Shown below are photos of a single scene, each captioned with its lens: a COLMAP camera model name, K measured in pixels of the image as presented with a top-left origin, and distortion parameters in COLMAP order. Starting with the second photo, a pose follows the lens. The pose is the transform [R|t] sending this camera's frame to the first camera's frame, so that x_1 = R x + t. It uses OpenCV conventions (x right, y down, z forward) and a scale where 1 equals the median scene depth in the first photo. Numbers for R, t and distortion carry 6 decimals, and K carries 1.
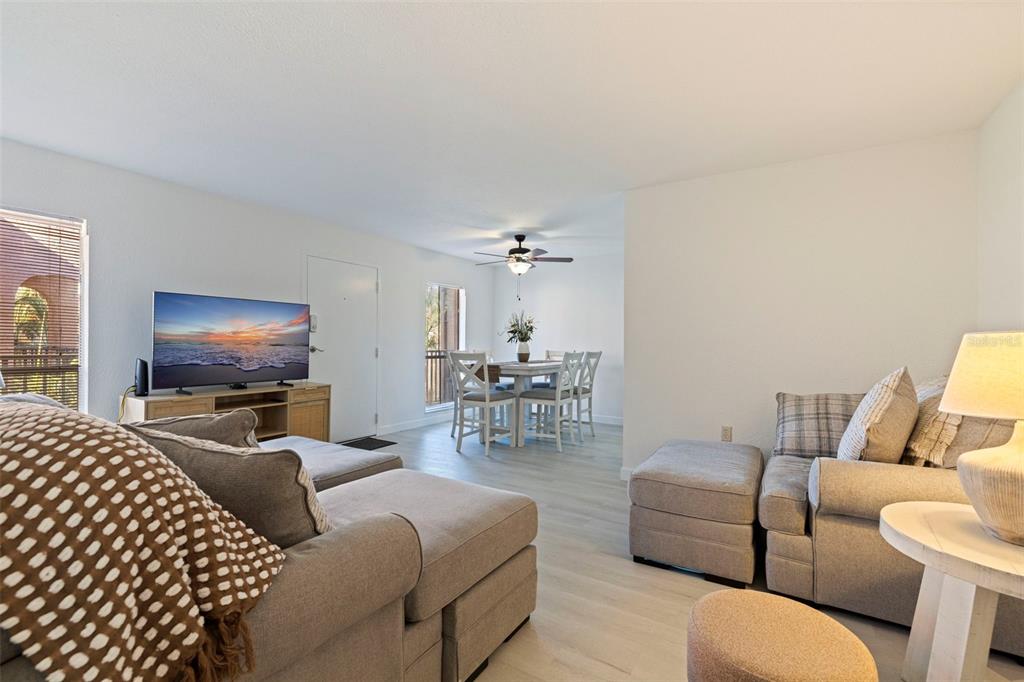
lens RADIAL K [[443.3, 0, 547.6], [0, 443.3, 343.3], [0, 0, 1]] dist [0.000720, -0.000213]
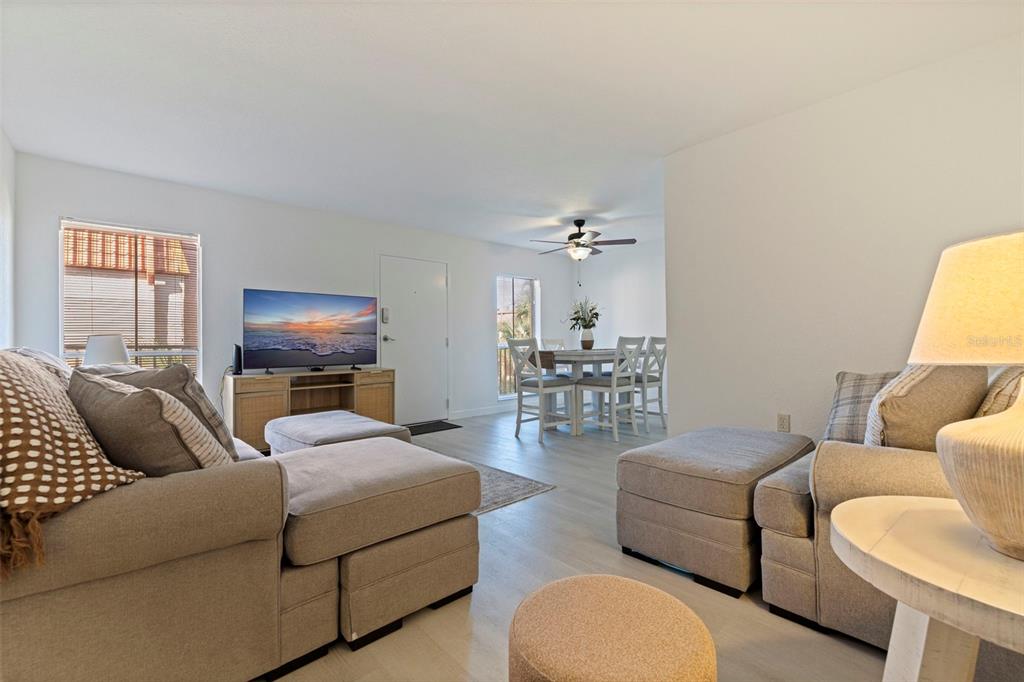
lens RADIAL K [[443.3, 0, 539.3], [0, 443.3, 336.2], [0, 0, 1]] dist [0.000720, -0.000213]
pose [[0.959047, -0.023482, -0.282270, 0.200604], [0.020331, 0.999694, -0.014085, 0.041304], [0.282515, 0.007770, 0.959232, 0.056495]]
